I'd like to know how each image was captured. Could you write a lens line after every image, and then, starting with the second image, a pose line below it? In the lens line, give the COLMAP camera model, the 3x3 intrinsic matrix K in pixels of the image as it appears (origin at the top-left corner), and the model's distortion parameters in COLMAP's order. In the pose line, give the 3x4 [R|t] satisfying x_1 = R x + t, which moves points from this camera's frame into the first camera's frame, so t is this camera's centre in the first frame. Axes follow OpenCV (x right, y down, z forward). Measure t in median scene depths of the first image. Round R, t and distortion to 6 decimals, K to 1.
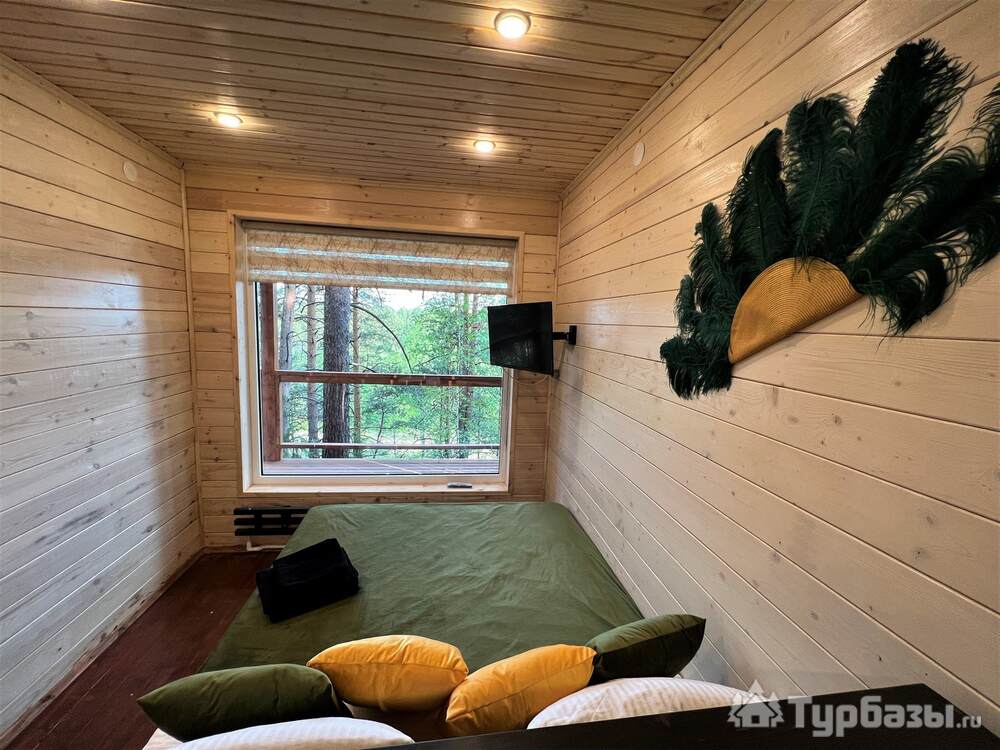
lens RADIAL K [[401.1, 0, 496.3], [0, 401.1, 373.3], [0, 0, 1]] dist [0.001025, -0.000182]
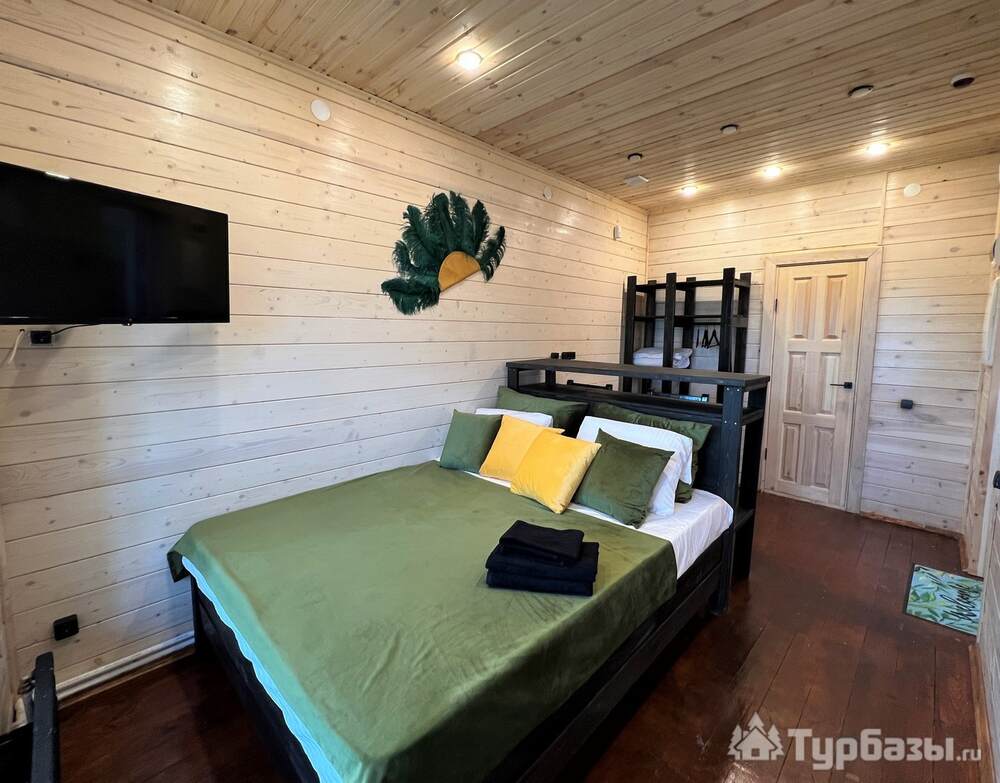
lens RADIAL K [[448.6, 0, 505.3], [0, 448.6, 383.1], [0, 0, 1]] dist [-0.002118, -0.000103]
pose [[-0.619219, -0.126890, 0.774898, -1.382524], [0.075562, 0.972648, 0.219653, -0.046812], [-0.781575, 0.194565, -0.592693, 1.969483]]
